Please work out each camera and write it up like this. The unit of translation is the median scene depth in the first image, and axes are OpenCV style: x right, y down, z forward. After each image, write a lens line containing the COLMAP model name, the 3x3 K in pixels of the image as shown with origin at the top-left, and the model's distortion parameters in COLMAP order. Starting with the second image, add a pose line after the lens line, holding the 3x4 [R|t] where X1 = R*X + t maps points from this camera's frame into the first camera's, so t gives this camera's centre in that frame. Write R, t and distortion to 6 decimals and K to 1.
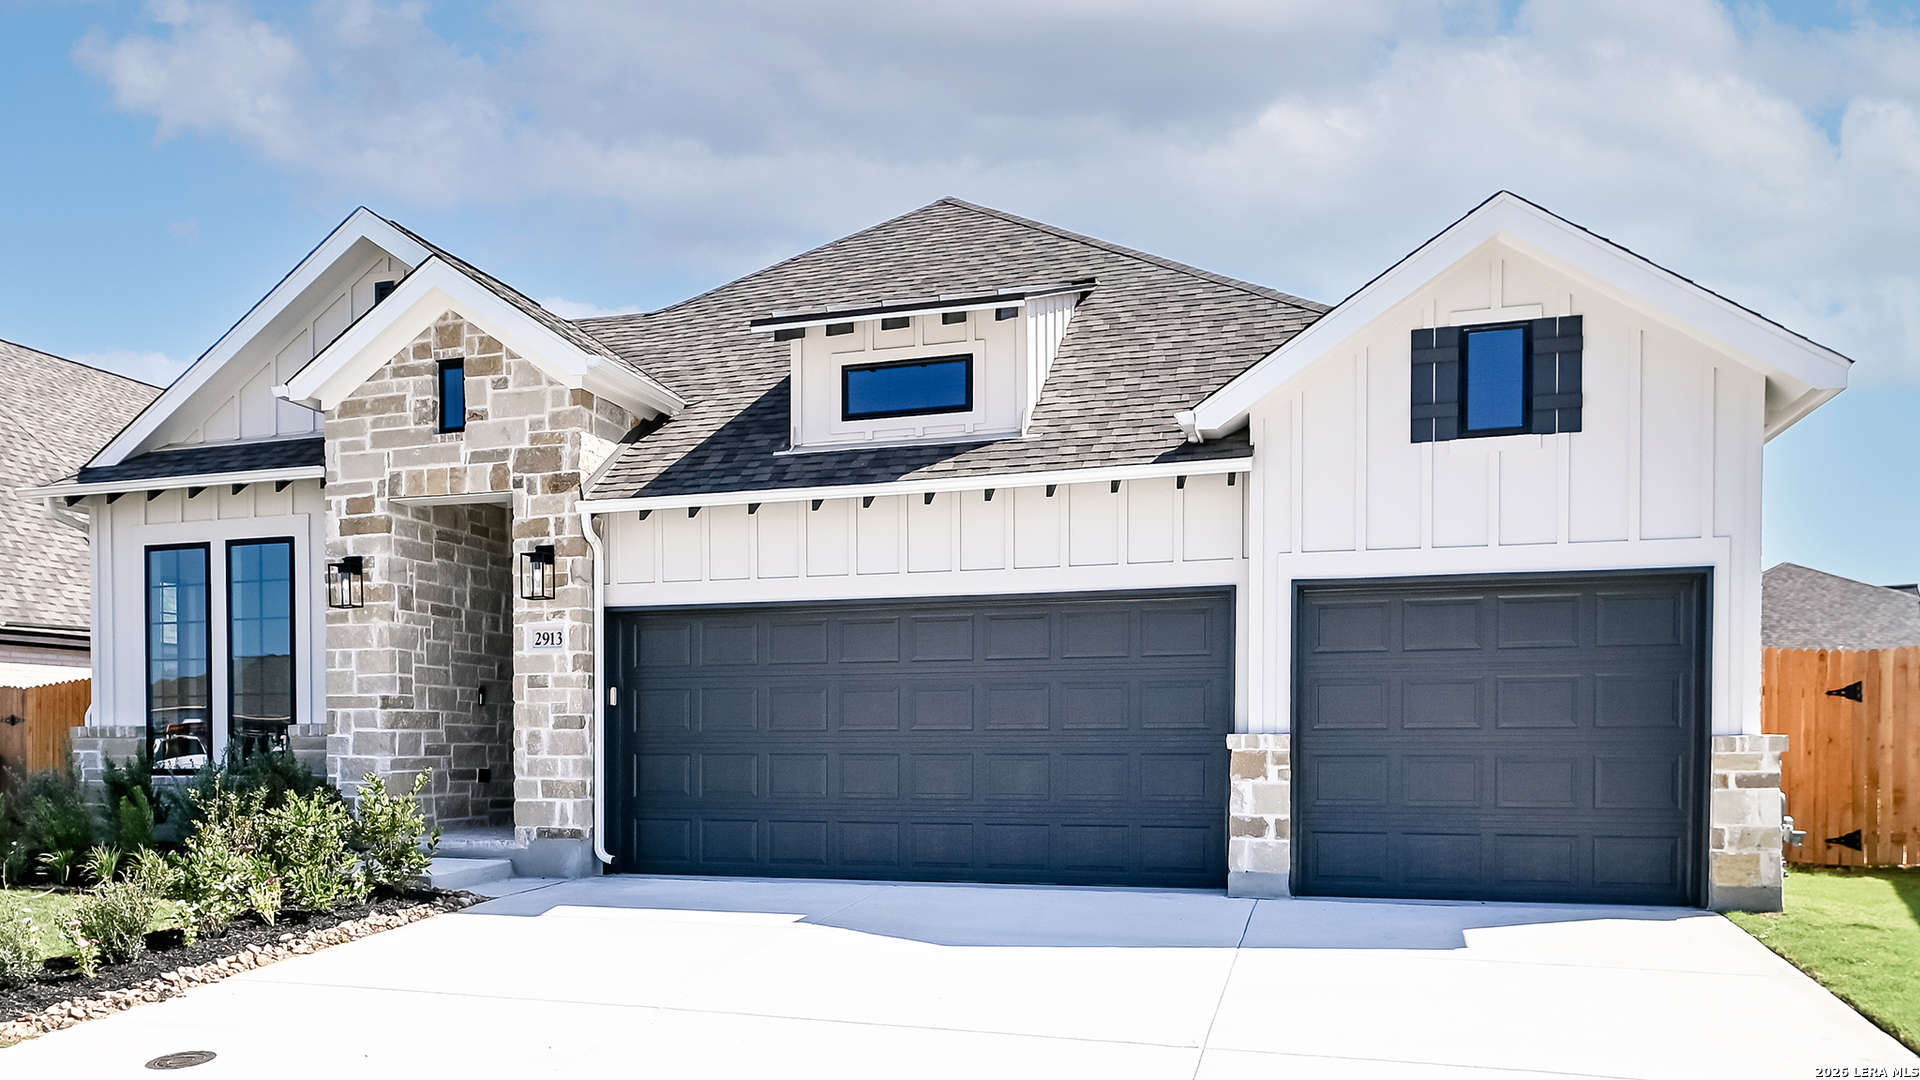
lens RADIAL K [[849.5, 0, 955.6], [0, 849.5, 438.5], [0, 0, 1]] dist [-0.000241, 0.000538]
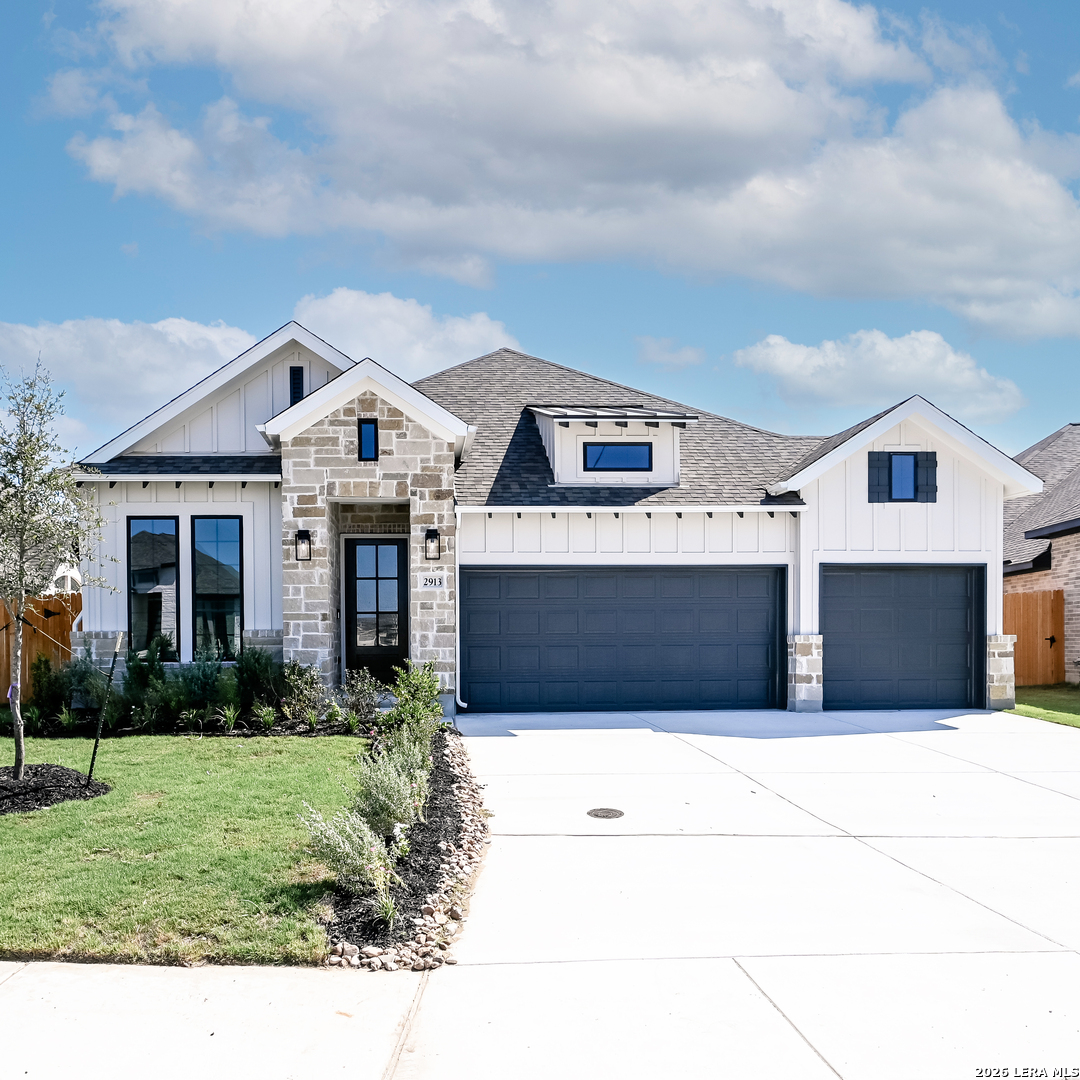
lens RADIAL K [[448.4, 0, 540.0], [0, 448.4, 475.8], [0, 0, 1]] dist [0.000556, -0.000060]
pose [[0.974702, 0.072999, 0.211250, -0.460121], [-0.071916, 0.997328, -0.012815, 0.010016], [-0.211621, -0.002701, 0.977348, 0.035042]]
